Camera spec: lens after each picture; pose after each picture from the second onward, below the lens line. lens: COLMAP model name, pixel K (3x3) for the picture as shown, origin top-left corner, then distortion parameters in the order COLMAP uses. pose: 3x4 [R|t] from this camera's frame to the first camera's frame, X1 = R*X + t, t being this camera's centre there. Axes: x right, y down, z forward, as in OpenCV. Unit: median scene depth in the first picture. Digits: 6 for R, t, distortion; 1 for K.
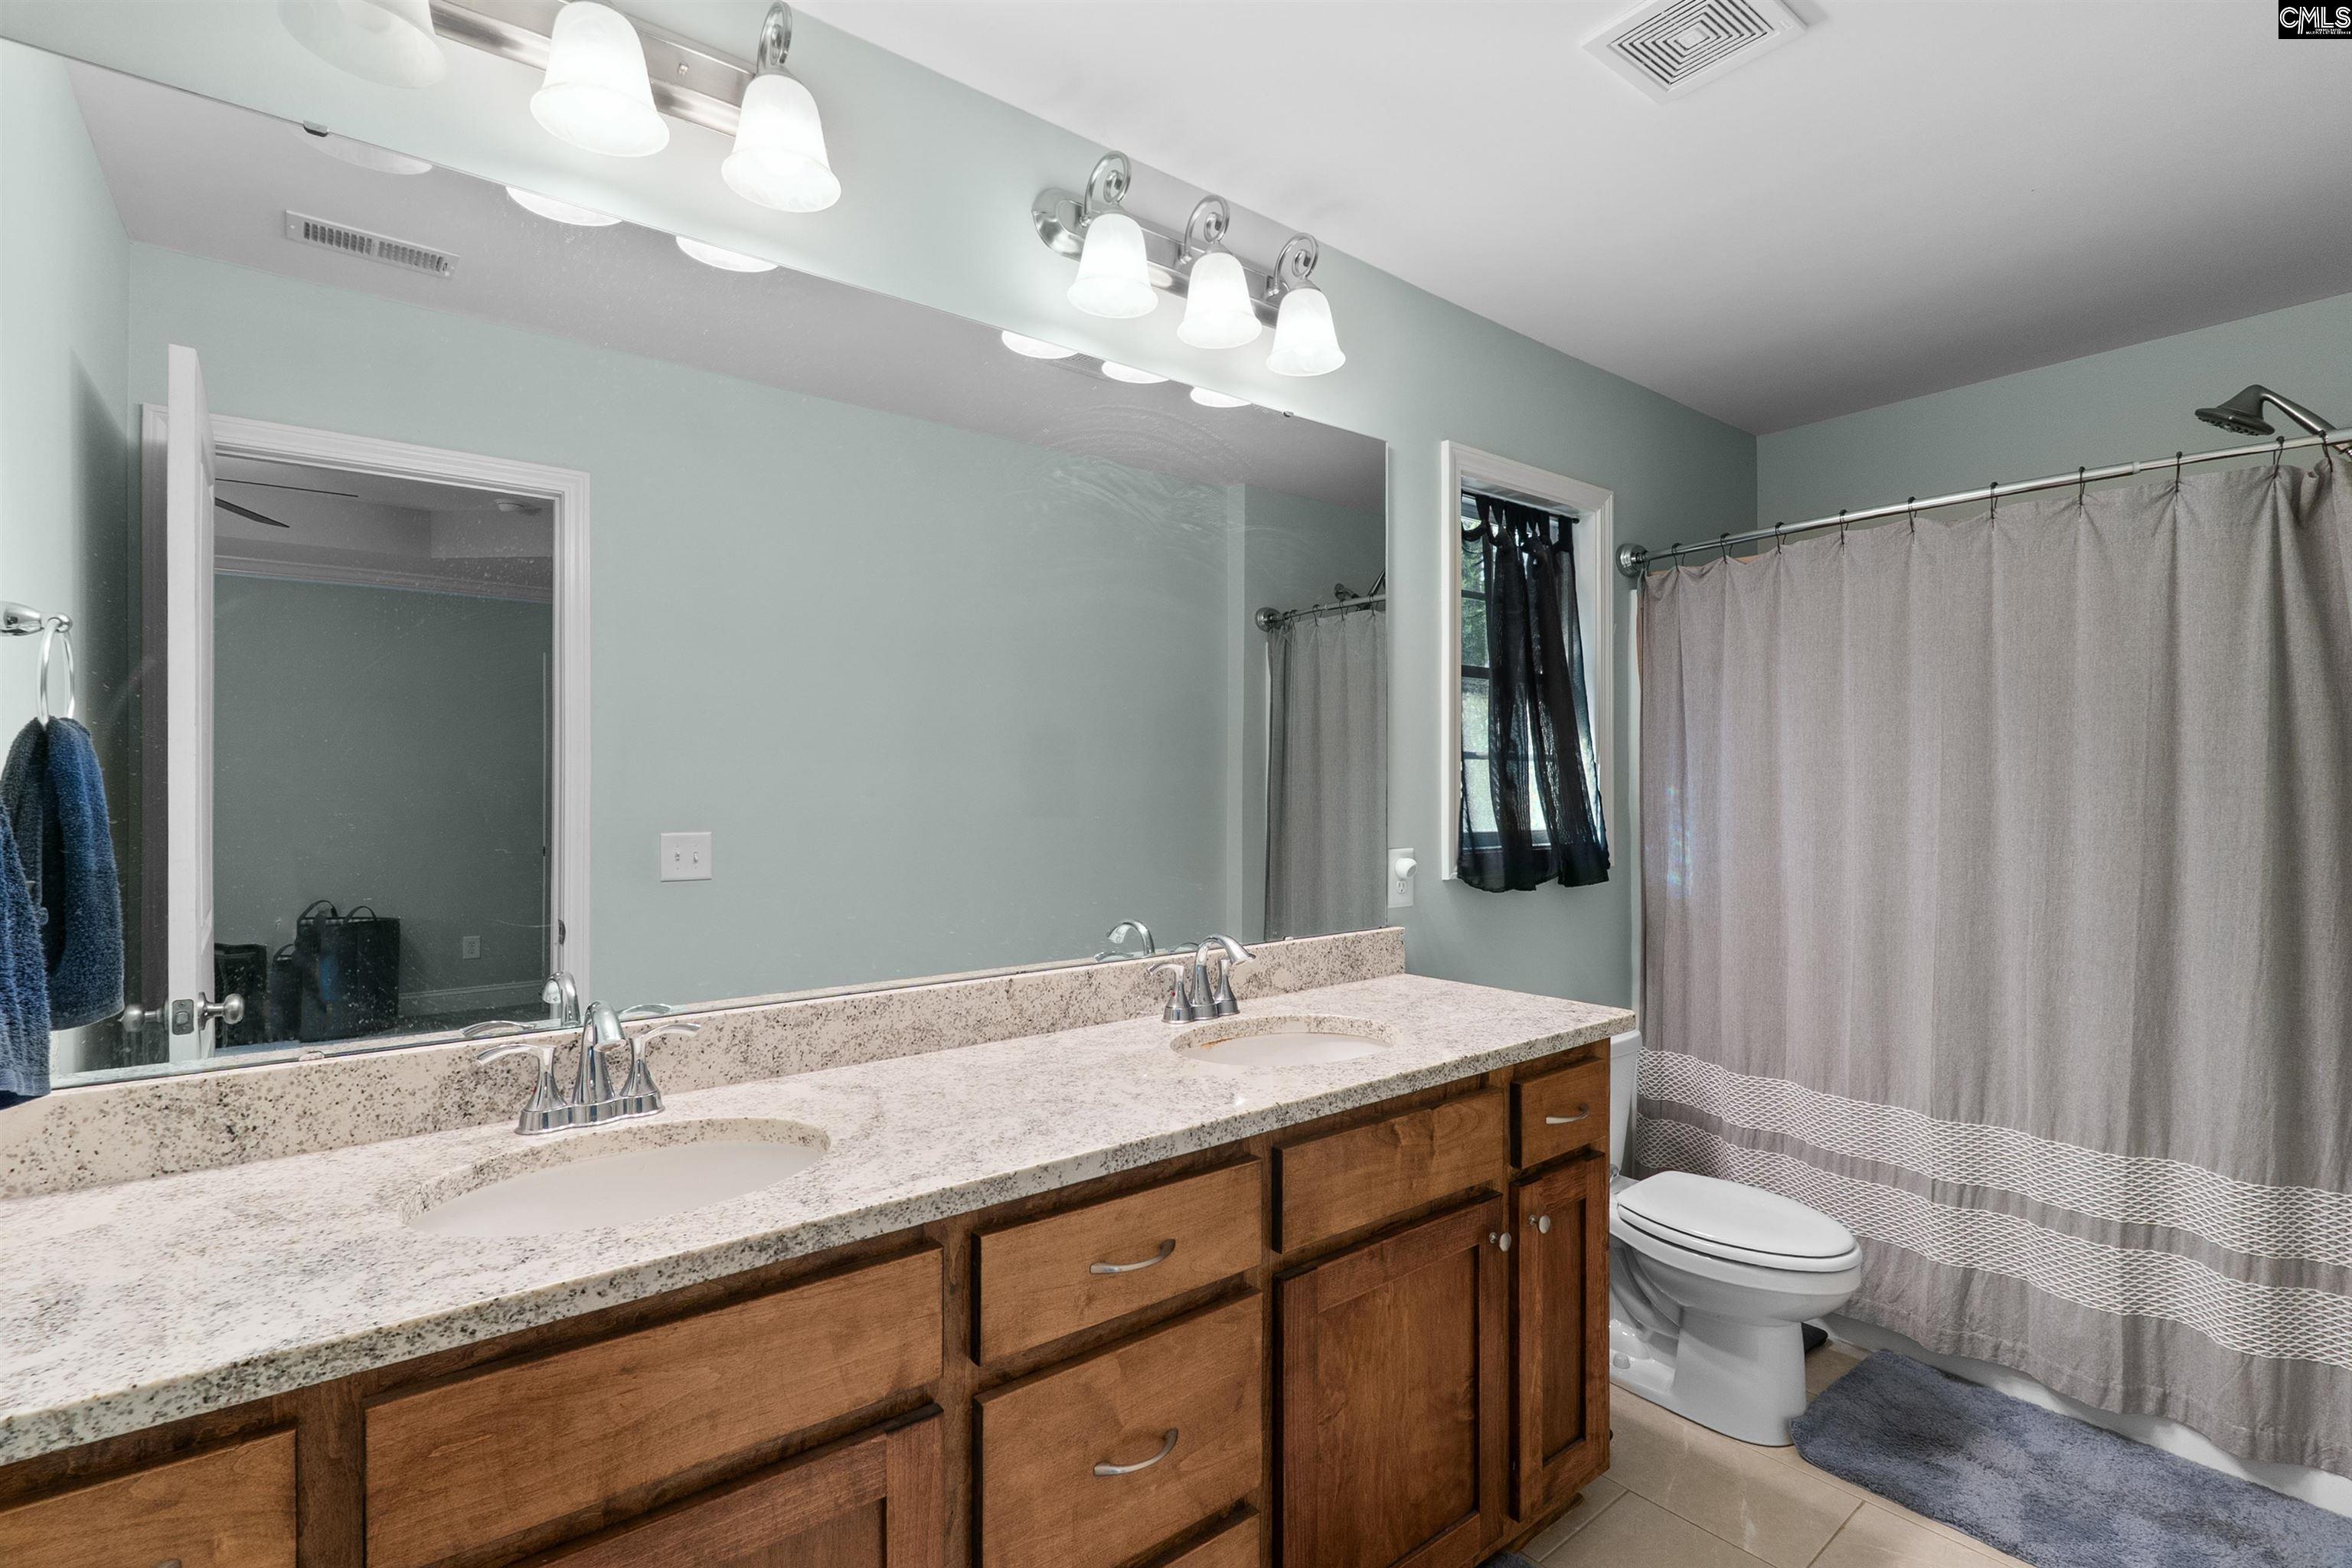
lens RADIAL K [[1085.9, 0, 1191.5], [0, 1085.9, 782.6], [0, 0, 1]] dist [-0.003553, 0.000128]
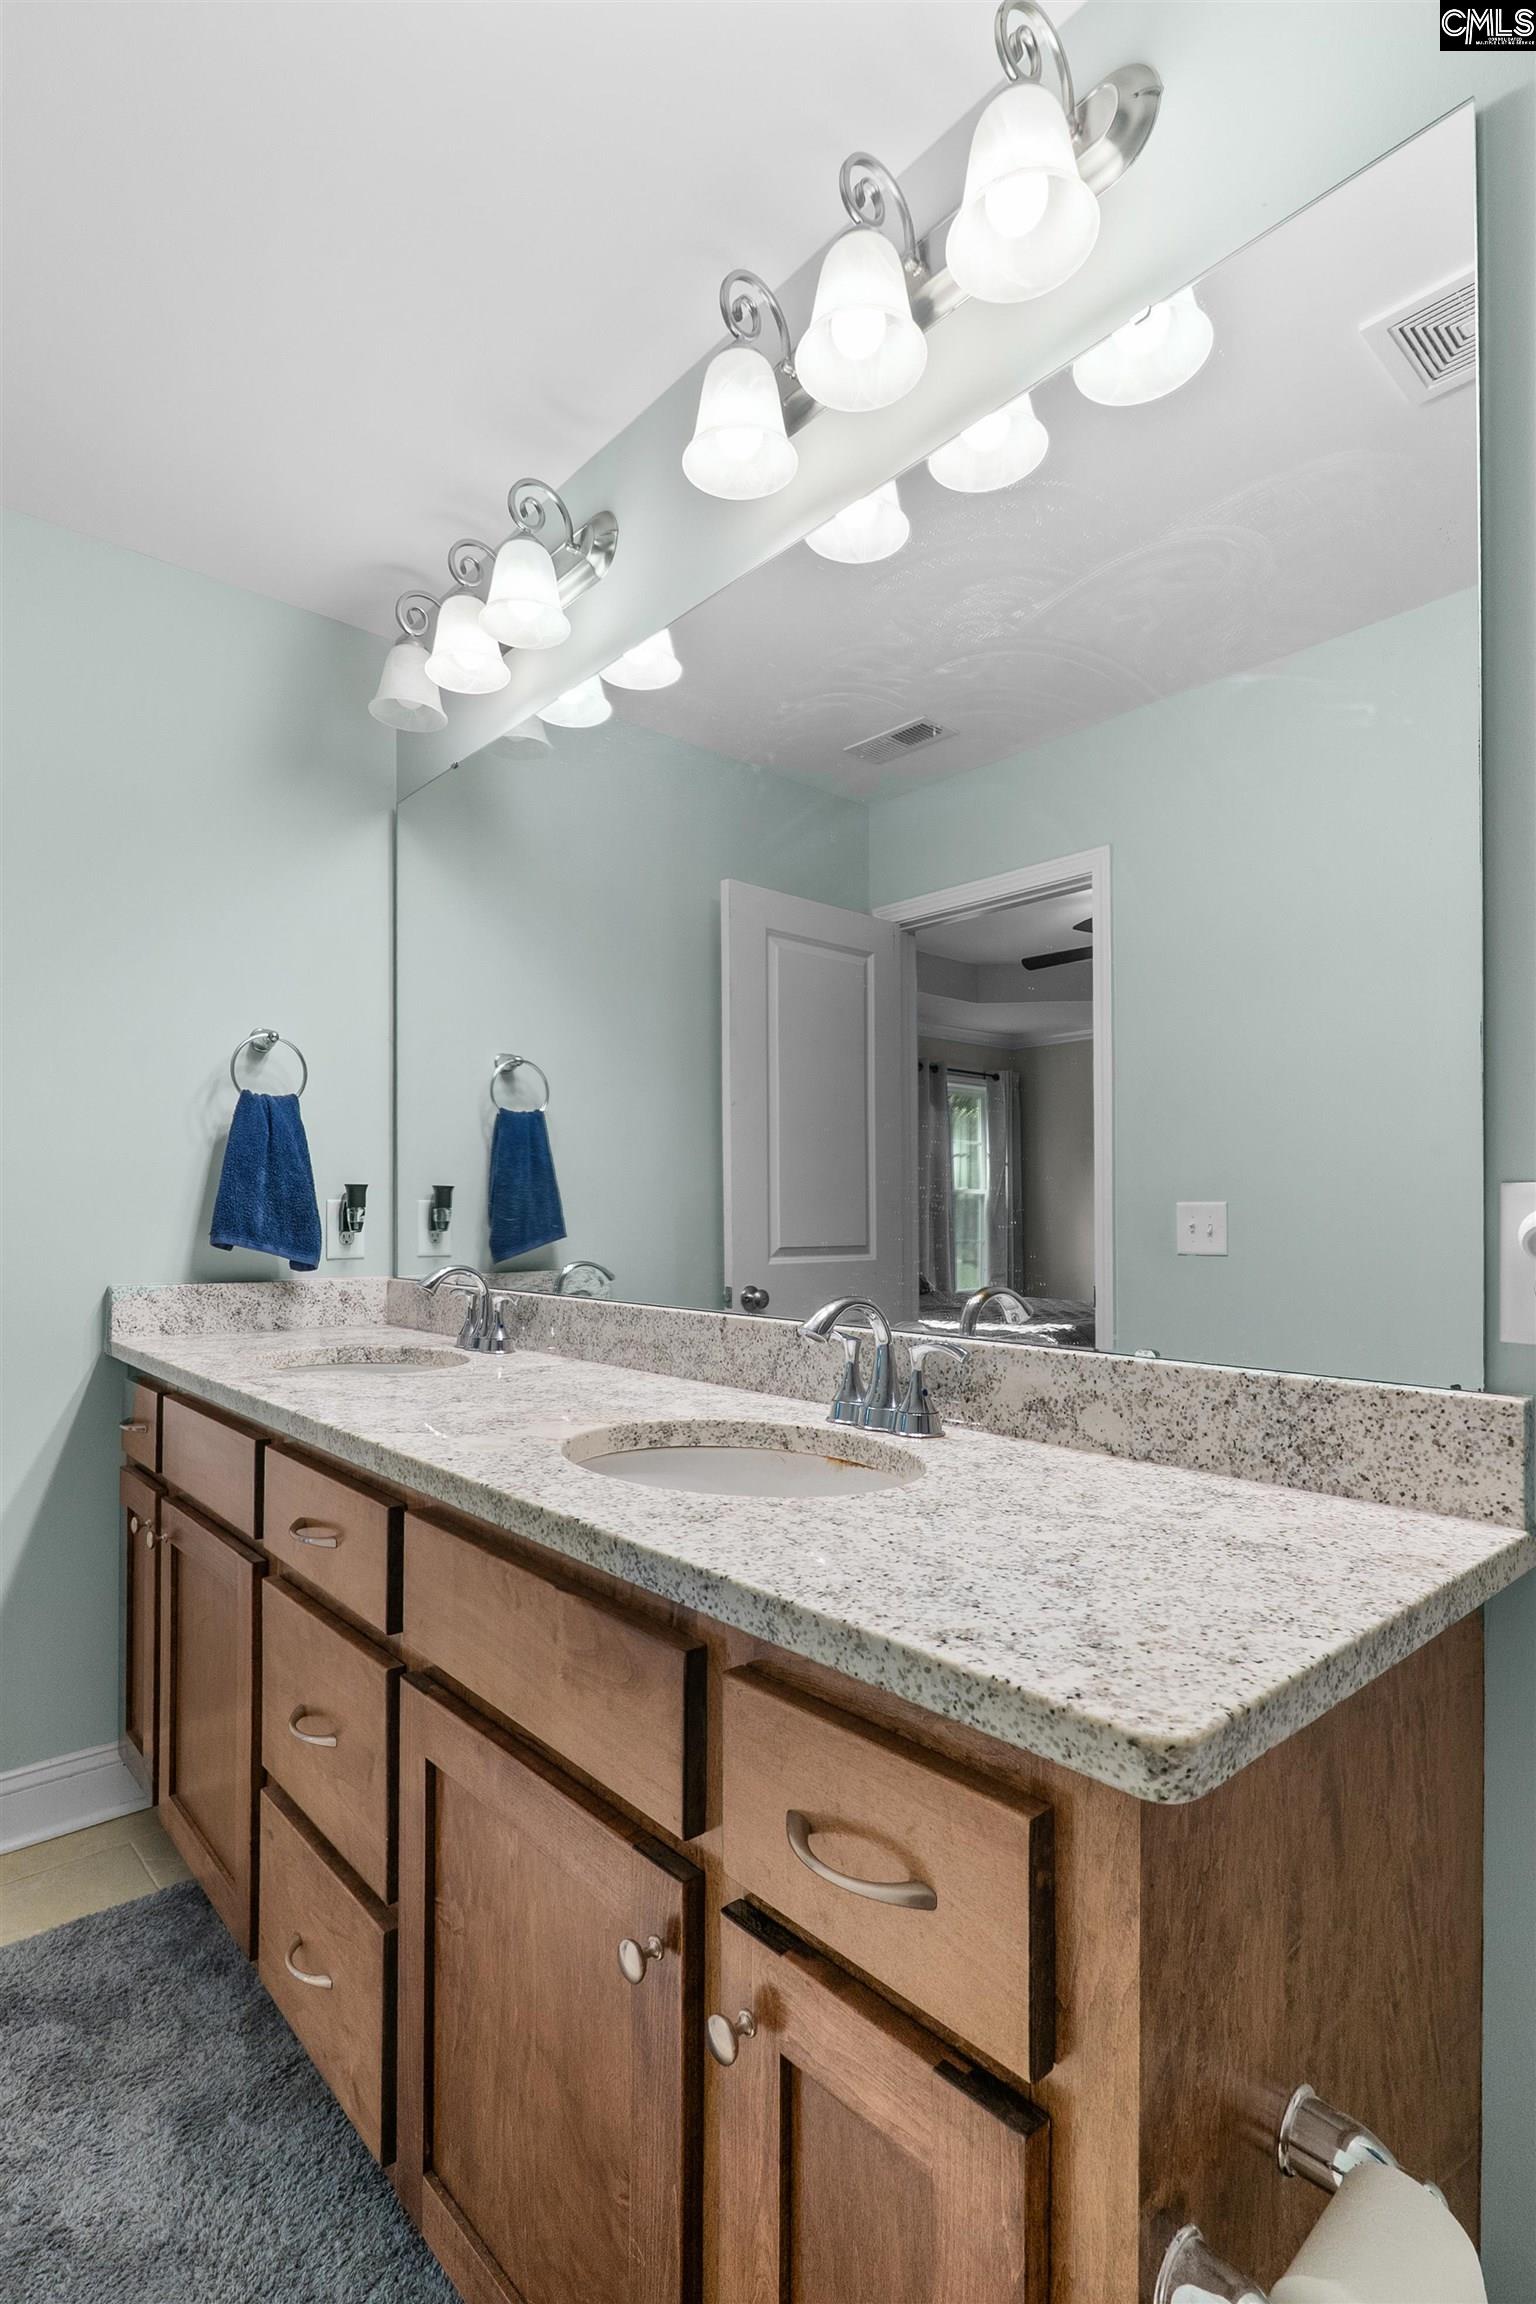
lens RADIAL K [[1107.6, 0, 764.4], [0, 1107.6, 1202.1], [0, 0, 1]] dist [-0.003274, -0.000092]
pose [[0.054626, -0.014379, -0.998403, 0.689164], [-0.002504, 0.999891, -0.014537, 0.095771], [0.998504, 0.003294, 0.054584, 0.931090]]
